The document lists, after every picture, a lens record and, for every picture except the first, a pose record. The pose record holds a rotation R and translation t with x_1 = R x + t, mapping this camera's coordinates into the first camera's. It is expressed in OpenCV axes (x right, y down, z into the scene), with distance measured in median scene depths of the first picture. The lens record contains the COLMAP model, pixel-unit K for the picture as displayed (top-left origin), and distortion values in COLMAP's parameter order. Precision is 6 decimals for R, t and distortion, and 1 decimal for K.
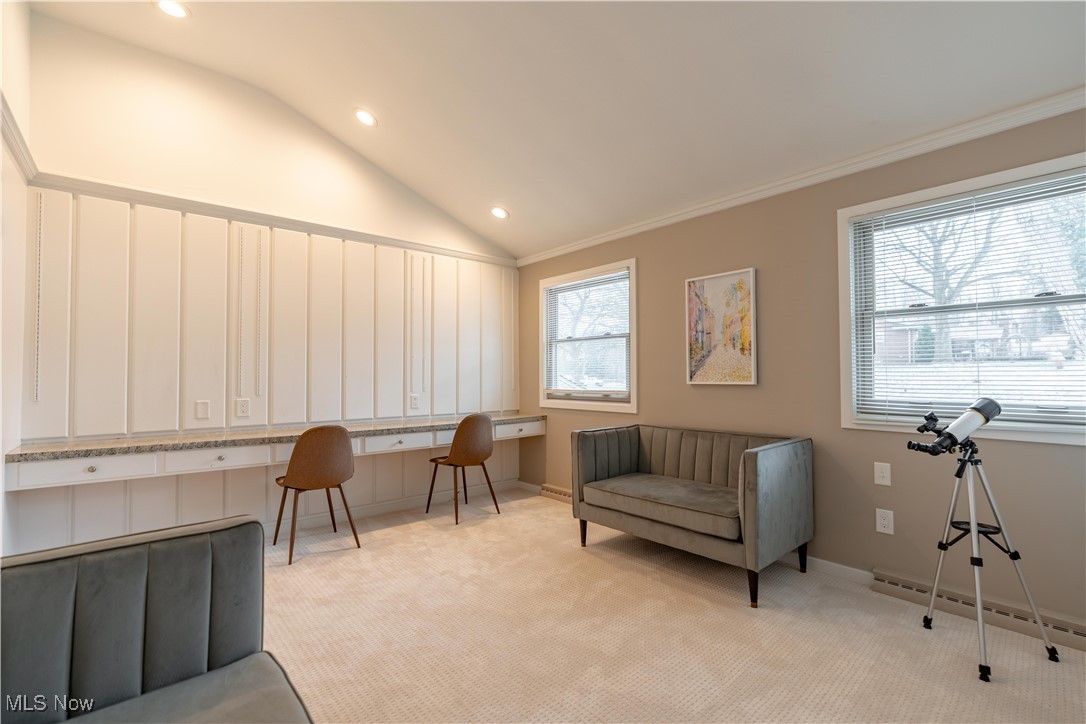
lens RADIAL K [[502.2, 0, 539.8], [0, 502.2, 365.1], [0, 0, 1]] dist [-0.064806, 0.023220]
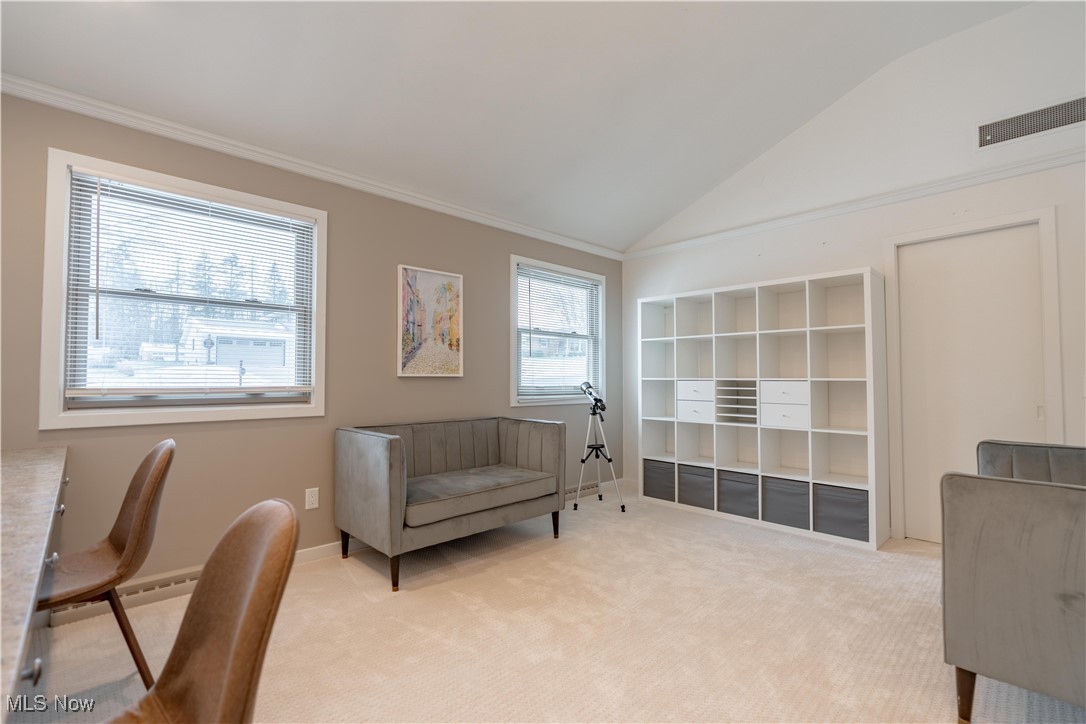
lens RADIAL K [[502.2, 0, 539.8], [0, 502.2, 365.1], [0, 0, 1]] dist [-0.064806, 0.023220]
pose [[-0.104788, 0.031657, 0.993991, -0.683041], [-0.022123, 0.999172, -0.034155, 0.044426], [-0.994248, -0.025569, -0.104001, 0.865282]]
